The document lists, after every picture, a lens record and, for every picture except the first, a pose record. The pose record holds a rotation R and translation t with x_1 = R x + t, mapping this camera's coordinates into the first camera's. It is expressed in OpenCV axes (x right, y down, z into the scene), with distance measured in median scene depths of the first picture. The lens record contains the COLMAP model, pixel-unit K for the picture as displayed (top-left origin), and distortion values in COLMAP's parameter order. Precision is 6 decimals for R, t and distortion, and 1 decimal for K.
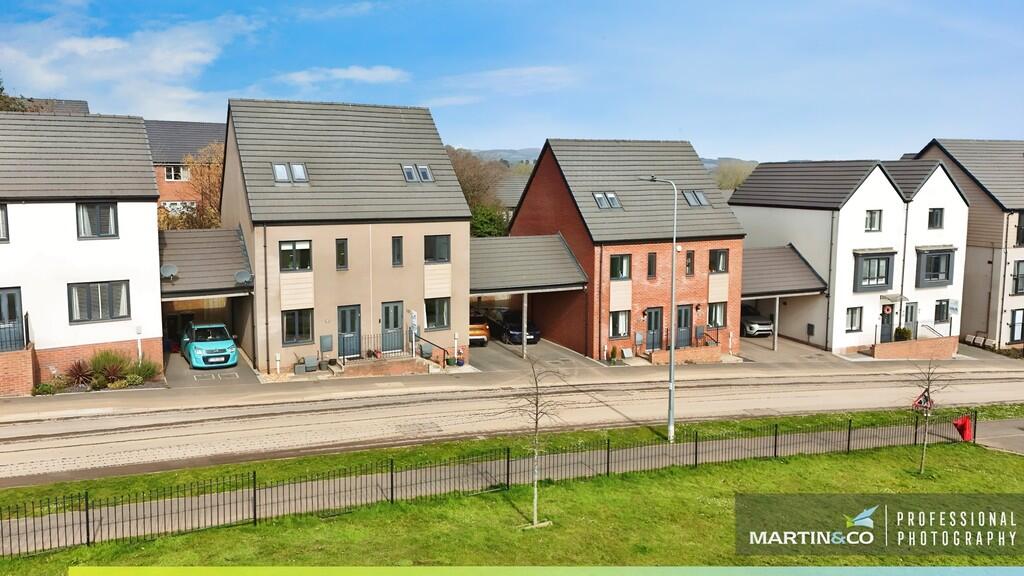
lens RADIAL K [[753.0, 0, 519.6], [0, 753.0, 252.8], [0, 0, 1]] dist [0.093866, -0.093964]
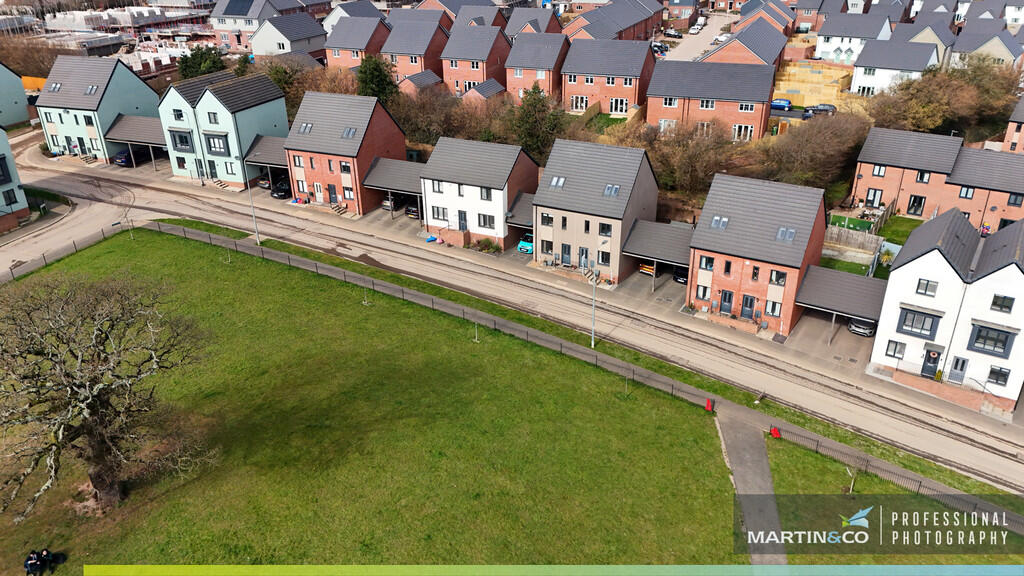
lens RADIAL K [[733.5, 0, 512.0], [0, 733.5, 288.0], [0, 0, 1]] dist [0.101959, -0.120798]
pose [[0.546310, 0.359217, -0.756643, 1.229761], [-0.071986, 0.920159, 0.384871, -0.566595], [0.834484, -0.155791, 0.528550, -0.300627]]
